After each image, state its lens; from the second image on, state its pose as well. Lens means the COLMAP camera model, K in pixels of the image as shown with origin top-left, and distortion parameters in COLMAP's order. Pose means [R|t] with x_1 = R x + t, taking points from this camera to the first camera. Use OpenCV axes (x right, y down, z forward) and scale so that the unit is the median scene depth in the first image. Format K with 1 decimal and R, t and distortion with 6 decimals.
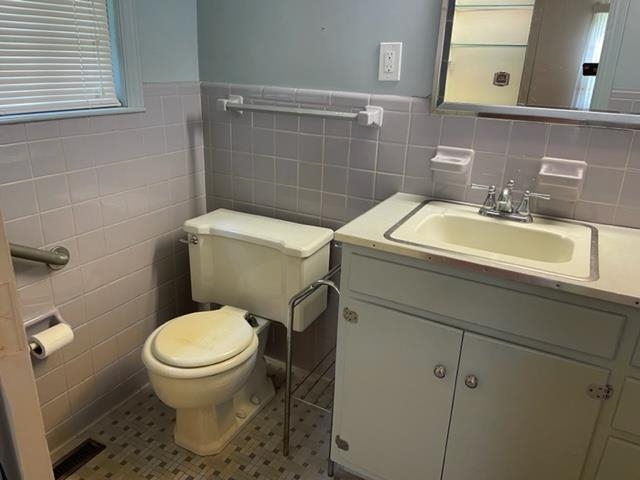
lens RADIAL K [[500.3, 0, 318.4], [0, 500.3, 236.1], [0, 0, 1]] dist [0.098262, -0.144214]
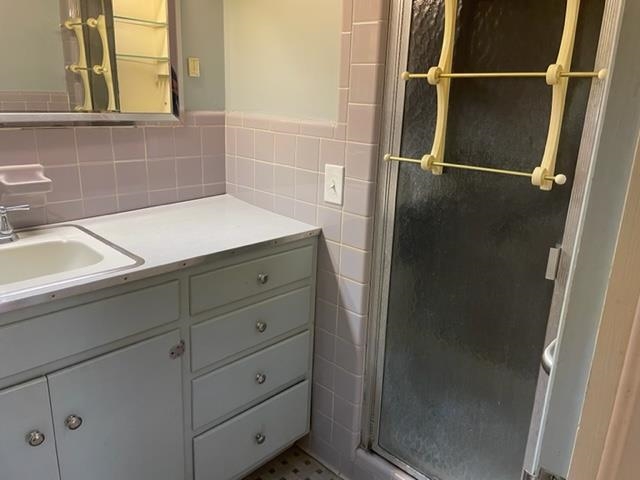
lens RADIAL K [[500.3, 0, 318.4], [0, 500.3, 236.1], [0, 0, 1]] dist [0.098262, -0.144214]
pose [[0.257523, -0.293419, 0.920645, -0.308080], [0.298164, 0.930416, 0.213131, -0.075262], [-0.919119, 0.219617, 0.327091, 0.249495]]
